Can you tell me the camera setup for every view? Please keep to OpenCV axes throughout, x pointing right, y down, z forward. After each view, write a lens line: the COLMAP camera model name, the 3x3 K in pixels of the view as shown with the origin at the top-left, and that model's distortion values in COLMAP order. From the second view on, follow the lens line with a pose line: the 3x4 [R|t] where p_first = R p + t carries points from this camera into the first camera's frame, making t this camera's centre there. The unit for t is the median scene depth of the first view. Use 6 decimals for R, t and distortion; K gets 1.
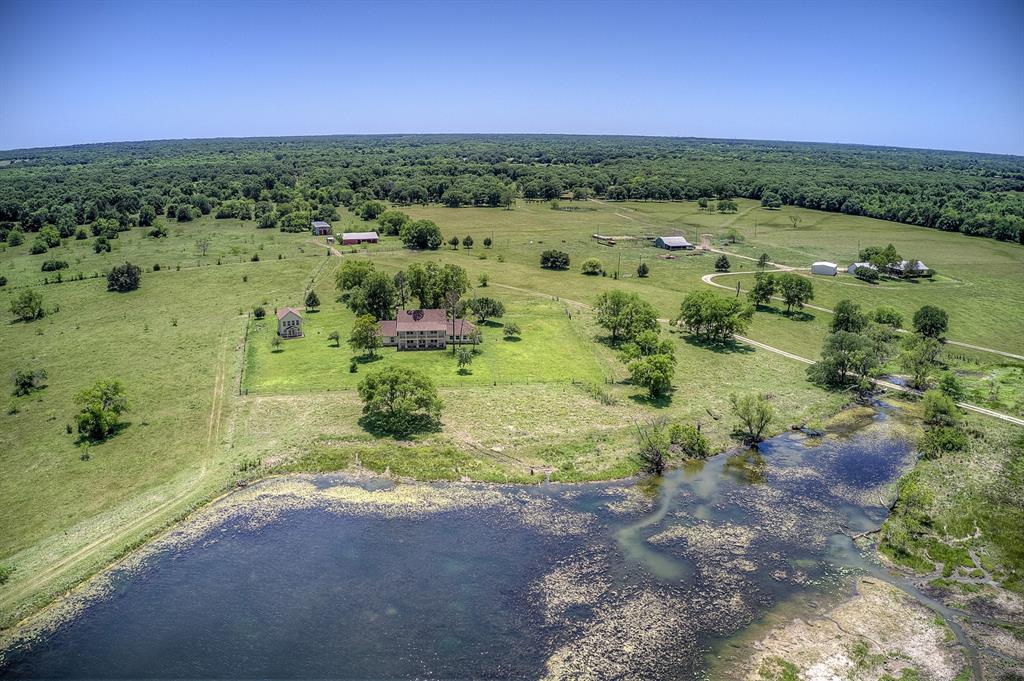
lens RADIAL K [[803.2, 0, 512.0], [0, 803.2, 340.5], [0, 0, 1]] dist [-0.192046, 0.018211]
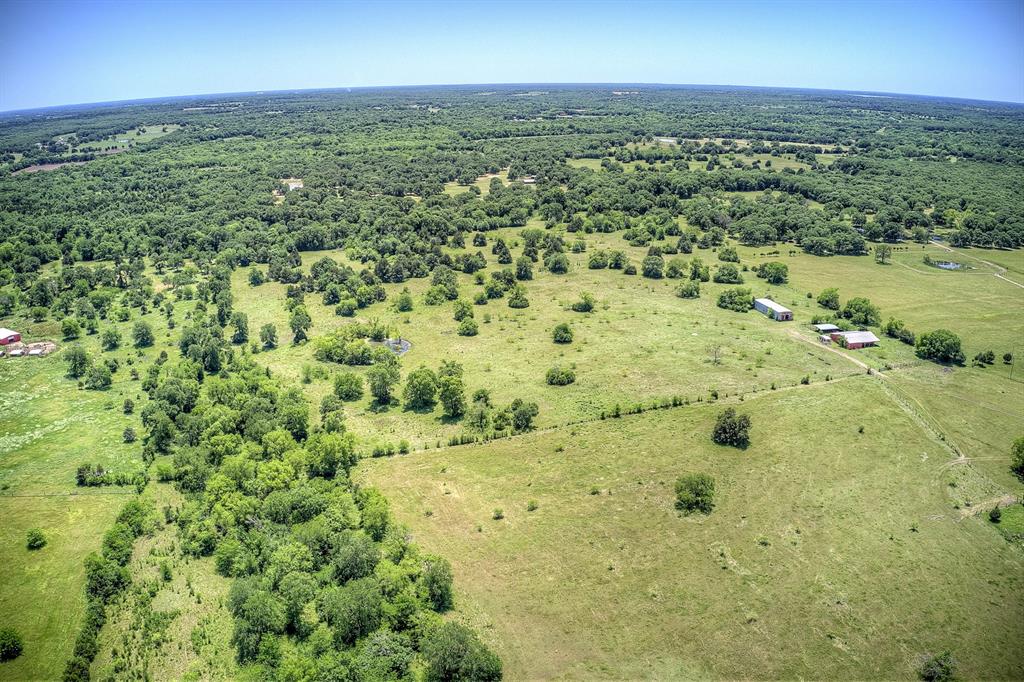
lens RADIAL K [[803.2, 0, 512.0], [0, 803.2, 341.0], [0, 0, 1]] dist [-0.192046, 0.018211]
pose [[0.993089, 0.023528, -0.114978, -0.772217], [-0.016067, 0.997730, 0.065398, -0.281406], [0.116255, -0.063098, 0.991213, 0.068997]]
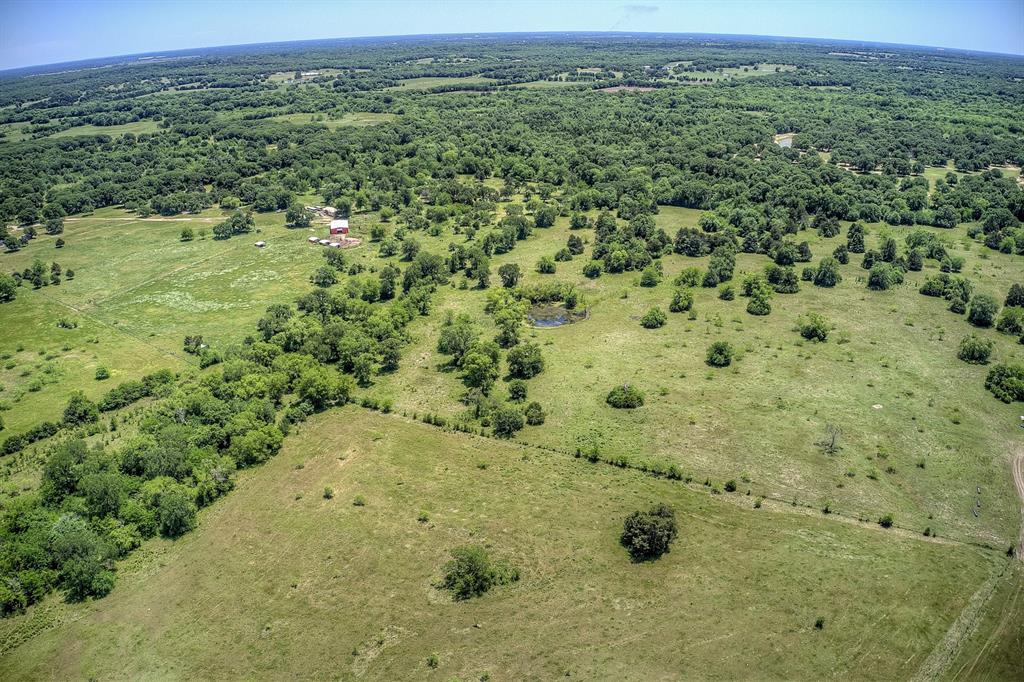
lens RADIAL K [[803.2, 0, 512.0], [0, 803.2, 341.0], [0, 0, 1]] dist [-0.192046, 0.018211]
pose [[0.596508, 0.286341, -0.749791, -0.142892], [-0.187410, 0.958062, 0.216782, -0.418043], [0.780420, 0.011206, 0.625155, 0.576242]]
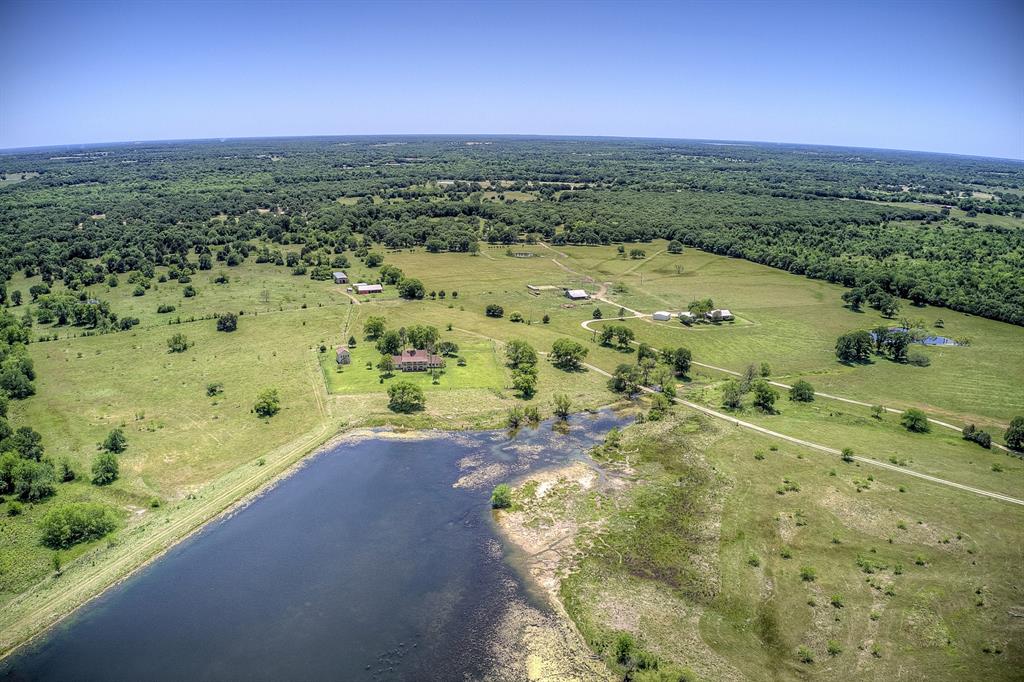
lens RADIAL K [[803.2, 0, 512.0], [0, 803.2, 341.0], [0, 0, 1]] dist [-0.192046, 0.018211]
pose [[0.999767, -0.000557, 0.021565, 0.067277], [0.000501, 0.999997, 0.002594, -0.054603], [-0.021566, -0.002582, 0.999764, -0.782258]]
